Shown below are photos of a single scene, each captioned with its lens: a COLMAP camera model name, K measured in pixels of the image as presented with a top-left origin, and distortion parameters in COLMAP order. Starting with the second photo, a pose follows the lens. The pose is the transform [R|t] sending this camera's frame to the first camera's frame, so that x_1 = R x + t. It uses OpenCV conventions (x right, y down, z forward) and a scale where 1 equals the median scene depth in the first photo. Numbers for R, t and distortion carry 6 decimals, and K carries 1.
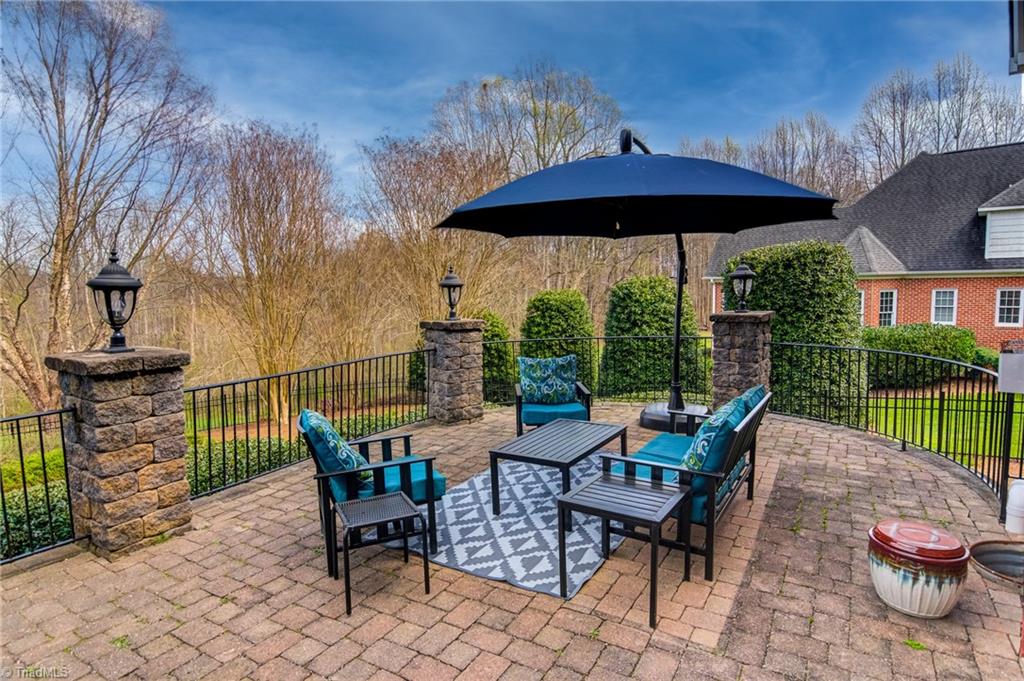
lens RADIAL K [[531.9, 0, 512.0], [0, 531.9, 340.5], [0, 0, 1]] dist [0.005478, -0.016940]
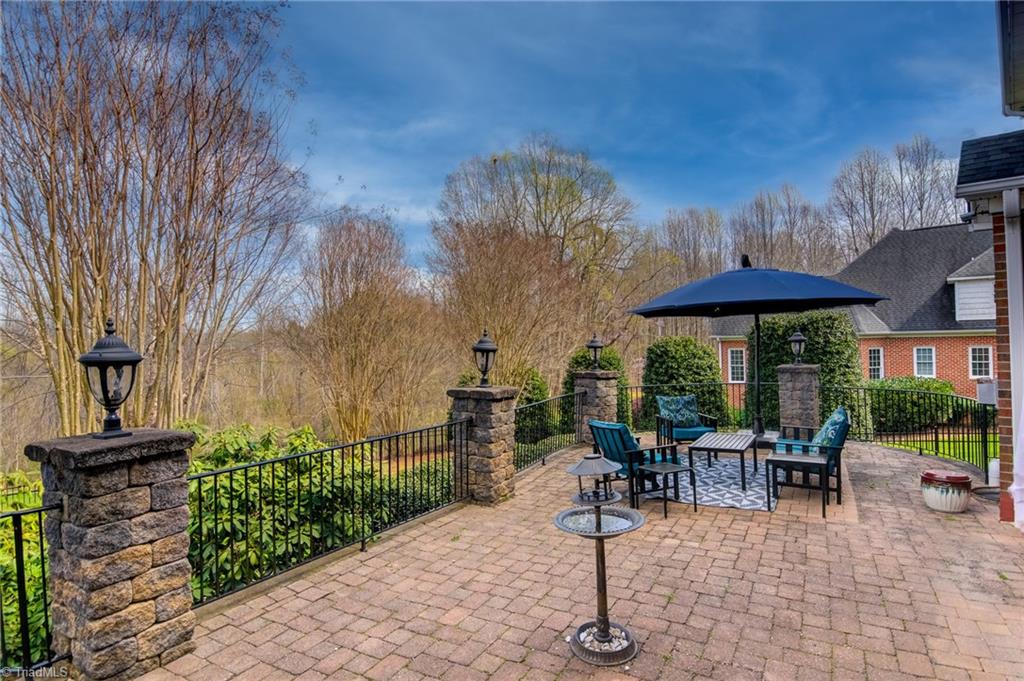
lens RADIAL K [[531.9, 0, 512.0], [0, 531.9, 340.5], [0, 0, 1]] dist [0.005478, -0.016940]
pose [[0.999549, 0.000171, 0.030025, -0.233426], [0.003005, 0.994395, -0.105689, 0.017771], [-0.029875, 0.105732, 0.993946, -0.249198]]
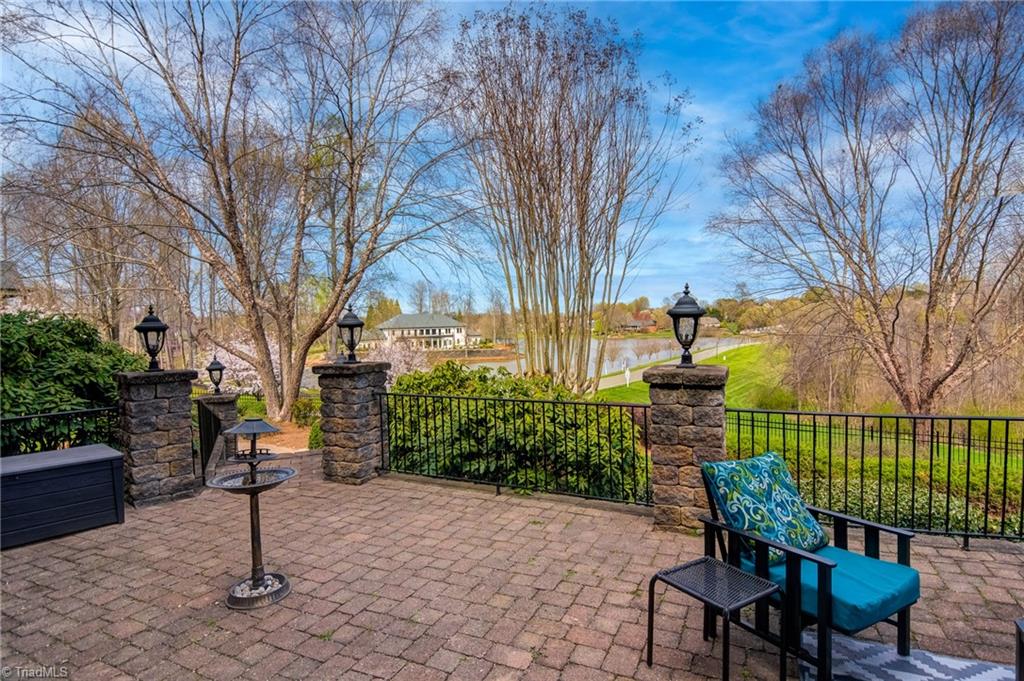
lens RADIAL K [[531.9, 0, 512.0], [0, 531.9, 340.5], [0, 0, 1]] dist [0.005478, -0.016940]
pose [[0.094456, 0.039390, -0.994749, 0.144973], [-0.066998, 0.997203, 0.033126, -0.017881], [0.993272, 0.063517, 0.096831, 0.159746]]
